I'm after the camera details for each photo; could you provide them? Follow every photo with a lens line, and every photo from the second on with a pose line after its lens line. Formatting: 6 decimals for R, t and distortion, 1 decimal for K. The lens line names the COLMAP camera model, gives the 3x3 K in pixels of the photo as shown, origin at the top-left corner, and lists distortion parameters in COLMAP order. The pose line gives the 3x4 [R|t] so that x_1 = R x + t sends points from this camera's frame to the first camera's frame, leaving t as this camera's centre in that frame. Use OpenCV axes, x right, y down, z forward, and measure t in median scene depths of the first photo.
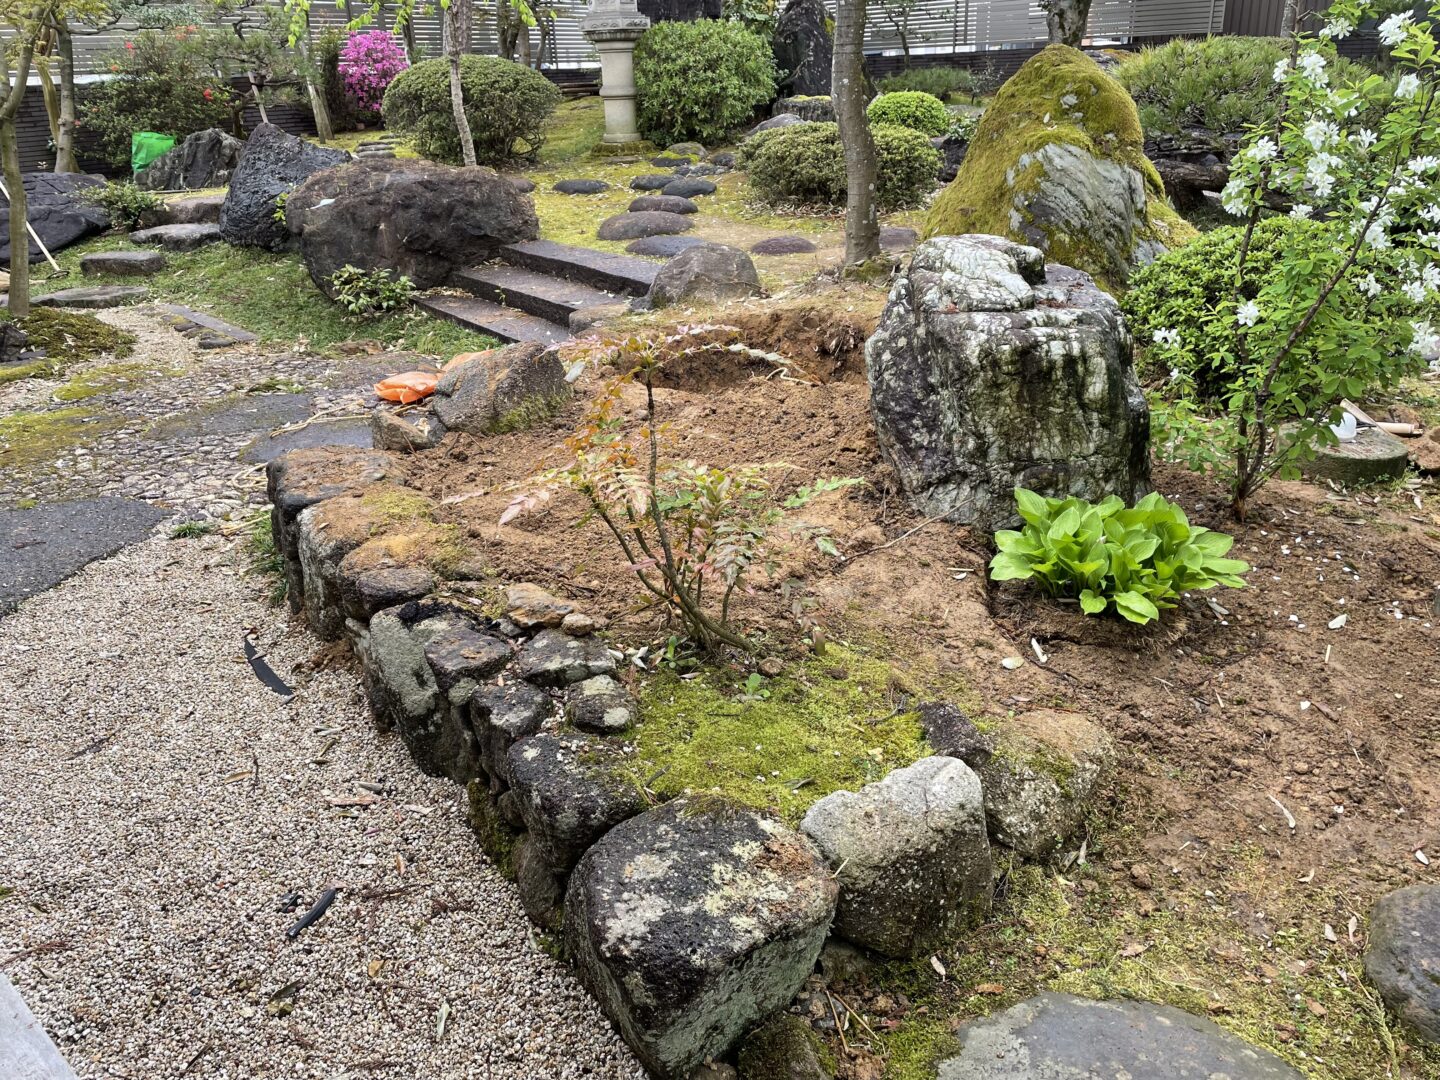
lens RADIAL K [[1094.6, 0, 717.5], [0, 1094.6, 526.3], [0, 0, 1]] dist [0.096256, -0.134595]
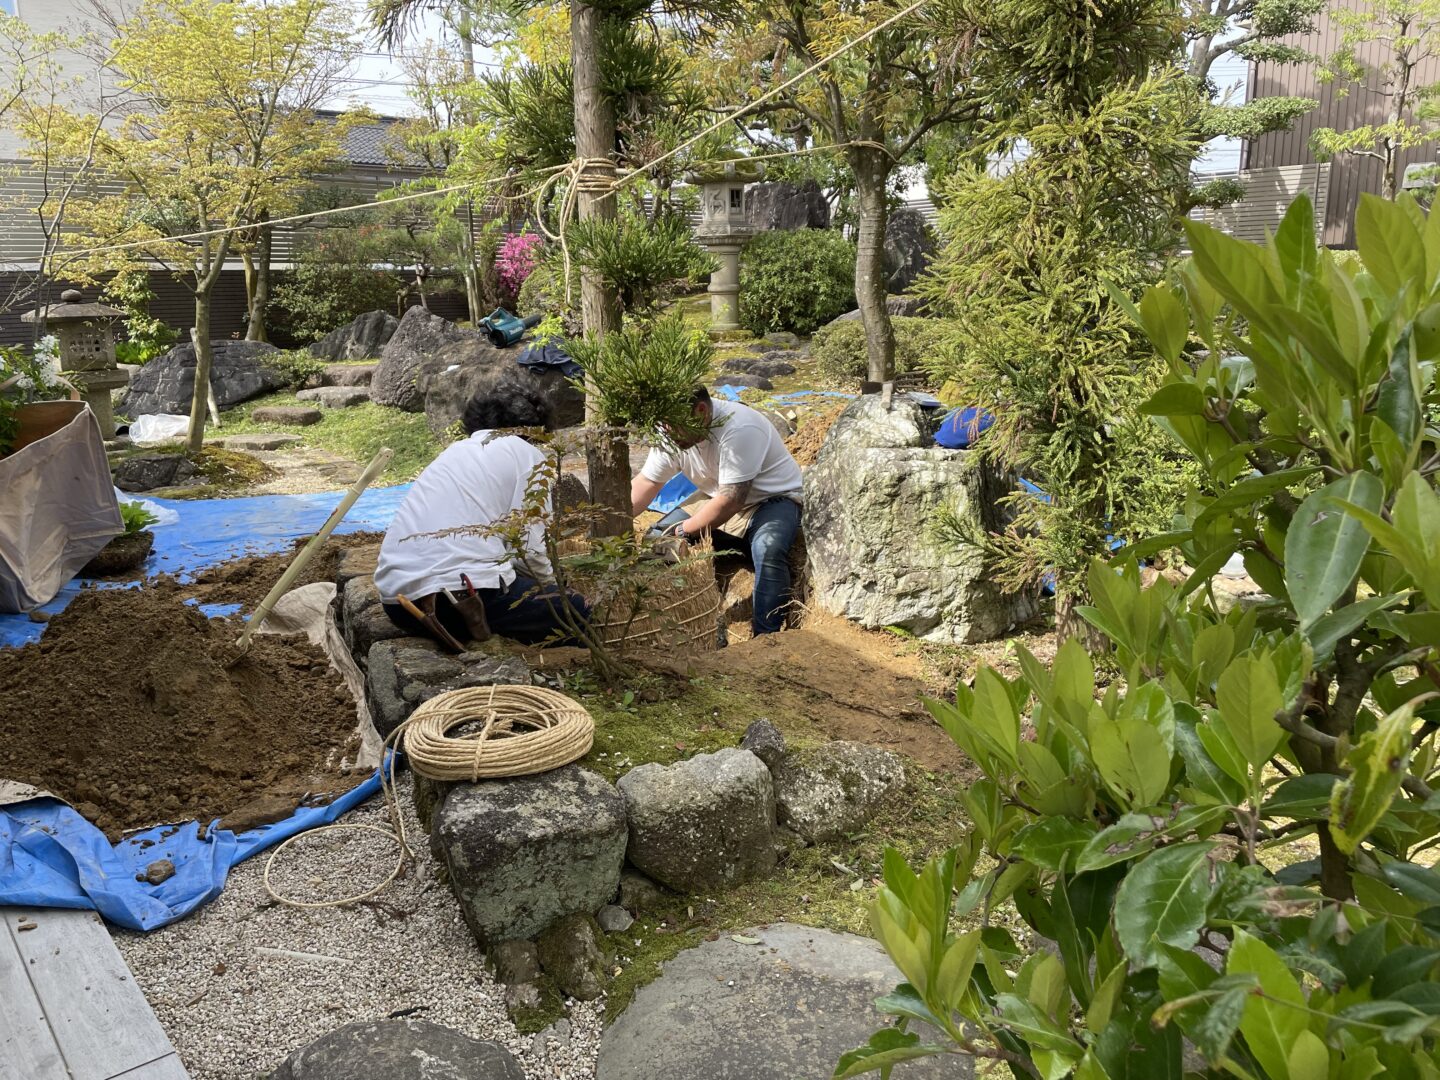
lens RADIAL K [[1094.2, 0, 702.1], [0, 1094.2, 533.0], [0, 0, 1]] dist [0.100484, -0.130962]
pose [[0.989054, 0.052715, -0.137814, 0.186923], [-0.073883, 0.985411, -0.153316, 0.090385], [0.127721, 0.161820, 0.978520, -0.193972]]
